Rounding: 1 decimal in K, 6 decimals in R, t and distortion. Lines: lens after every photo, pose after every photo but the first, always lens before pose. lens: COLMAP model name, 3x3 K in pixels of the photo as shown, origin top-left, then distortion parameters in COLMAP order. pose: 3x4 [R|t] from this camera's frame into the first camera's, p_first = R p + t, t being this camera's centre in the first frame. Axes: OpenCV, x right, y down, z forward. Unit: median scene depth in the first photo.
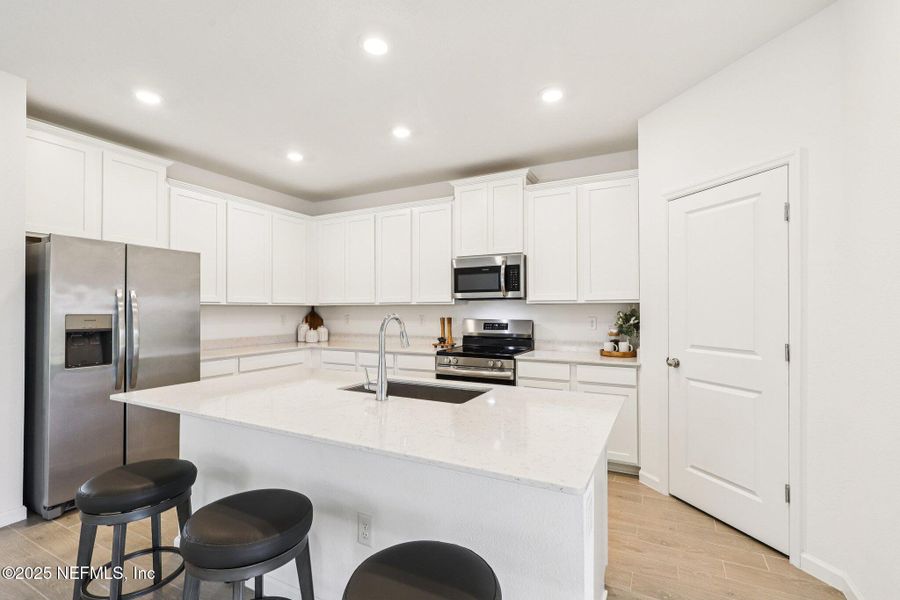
lens RADIAL K [[407.9, 0, 448.4], [0, 407.9, 305.4], [0, 0, 1]] dist [0.000632, -0.000065]
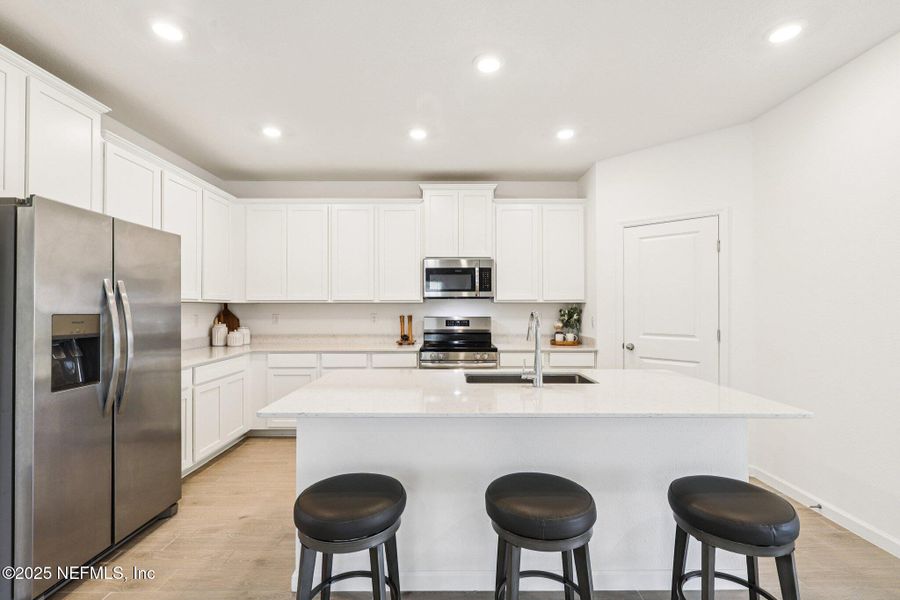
lens RADIAL K [[407.9, 0, 448.4], [0, 407.9, 305.4], [0, 0, 1]] dist [0.000632, -0.000065]
pose [[0.885538, 0.003501, 0.464554, -0.446713], [-0.005865, 0.999976, 0.003644, 0.000432], [-0.464530, -0.005952, 0.885537, 0.050840]]
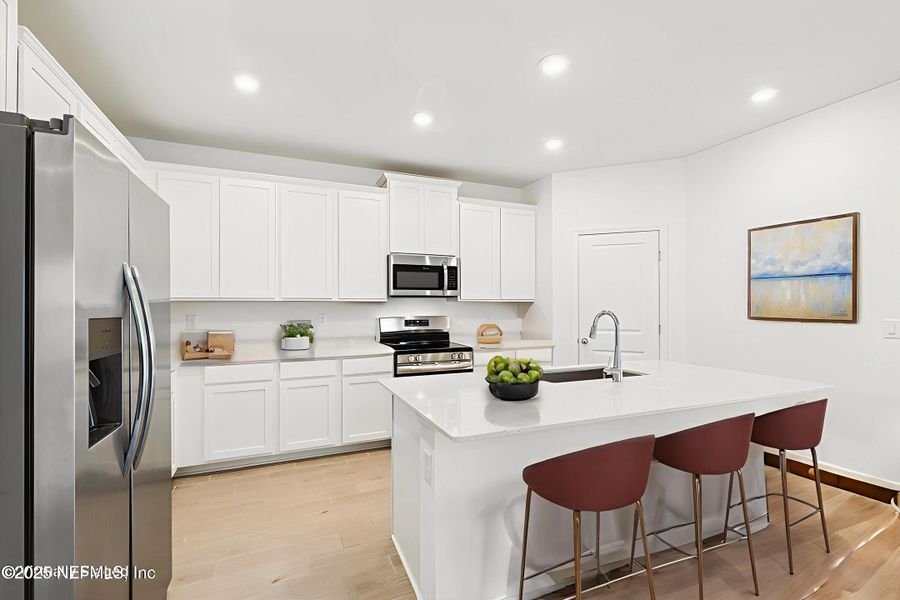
lens RADIAL K [[407.1, 0, 449.4], [0, 407.1, 305.1], [0, 0, 1]] dist [0.000635, -0.000078]
pose [[0.630976, 0.002714, 0.775798, -0.691194], [-0.008099, 0.999962, 0.003090, 0.002305], [-0.775760, -0.008233, 0.630974, 0.305055]]
